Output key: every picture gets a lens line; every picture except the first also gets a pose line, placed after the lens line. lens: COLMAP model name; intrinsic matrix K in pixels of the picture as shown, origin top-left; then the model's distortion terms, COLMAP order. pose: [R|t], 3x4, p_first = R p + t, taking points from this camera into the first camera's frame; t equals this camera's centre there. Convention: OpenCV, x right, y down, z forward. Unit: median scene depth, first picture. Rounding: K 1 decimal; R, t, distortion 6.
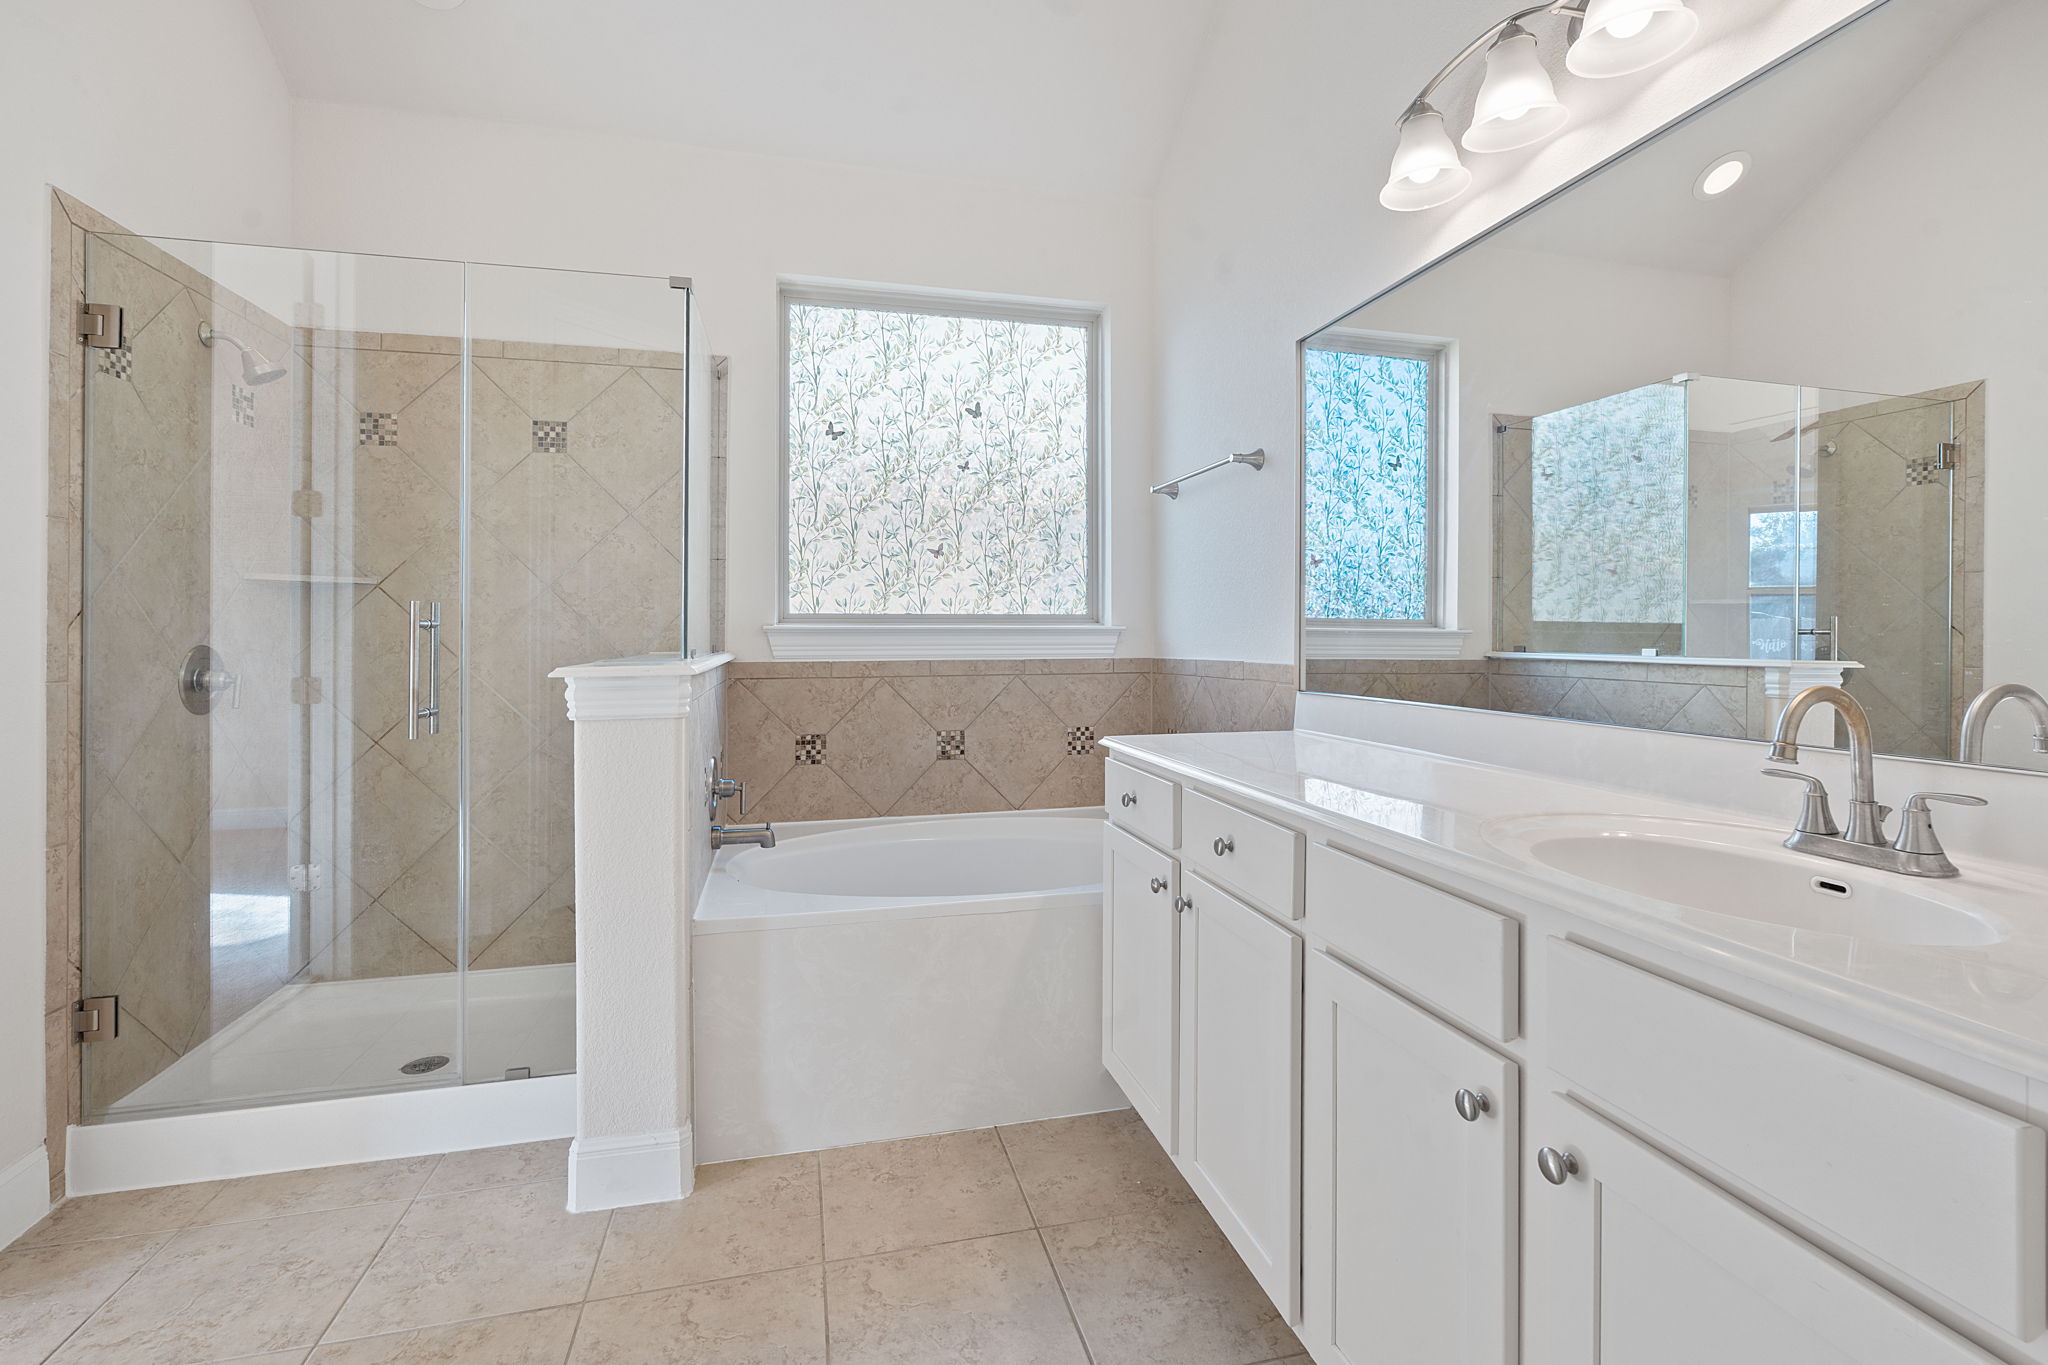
lens RADIAL K [[902.3, 0, 1023.4], [0, 902.3, 630.4], [0, 0, 1]] dist [-0.022649, 0.000089]
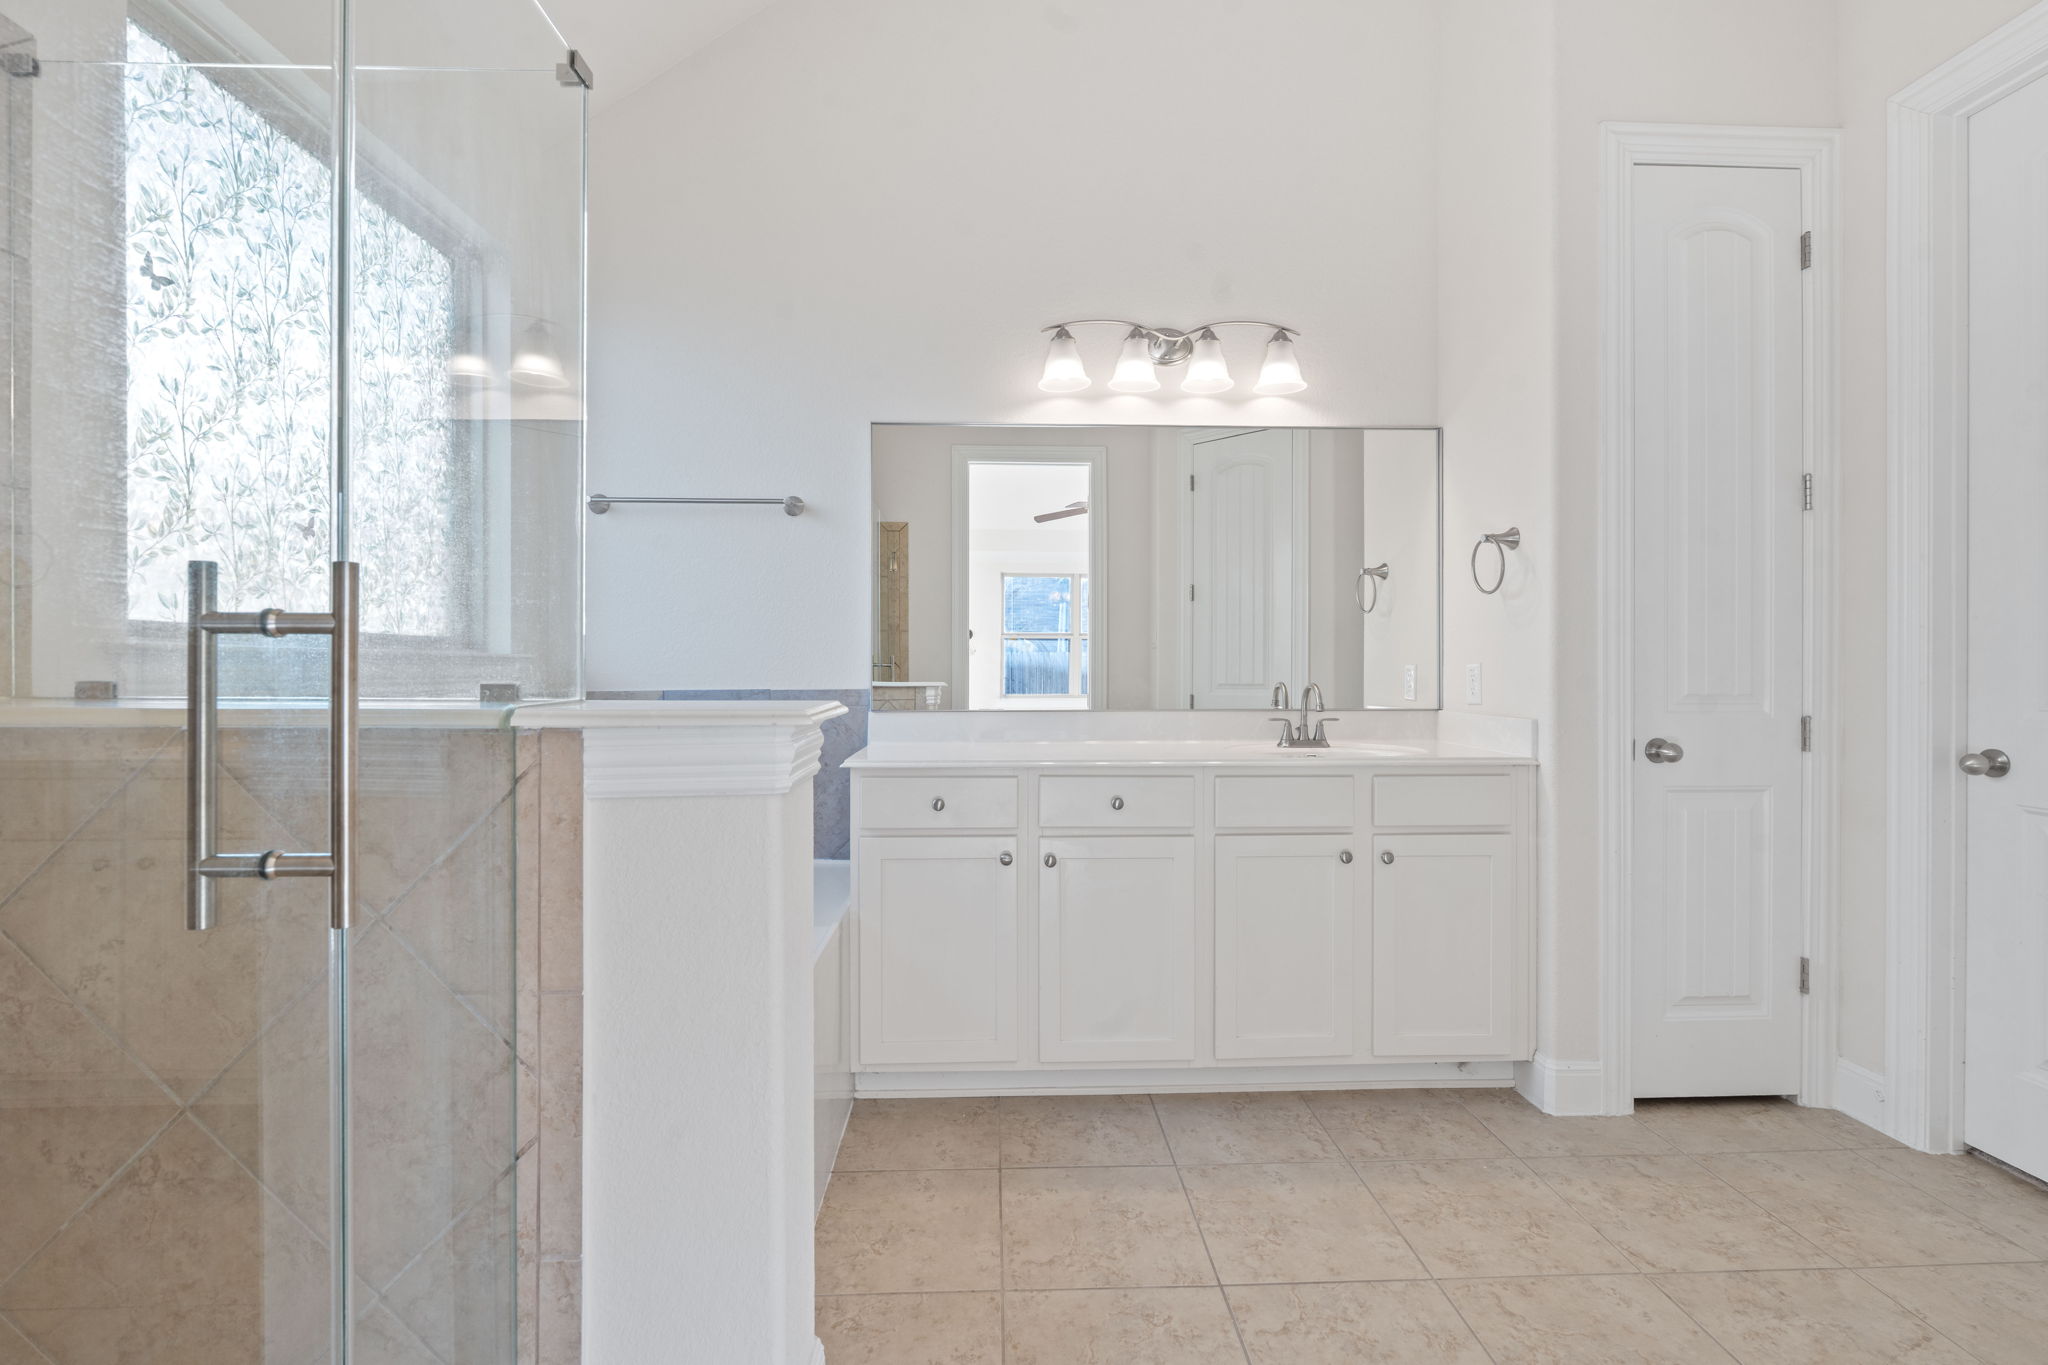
lens RADIAL K [[913.7, 0, 1015.5], [0, 913.7, 667.4], [0, 0, 1]] dist [-0.000105, 0.000366]
pose [[0.207194, 0.003591, 0.978293, -0.855975], [-0.004075, 0.999988, -0.002808, 0.011370], [-0.978291, -0.003405, 0.207206, 0.544071]]
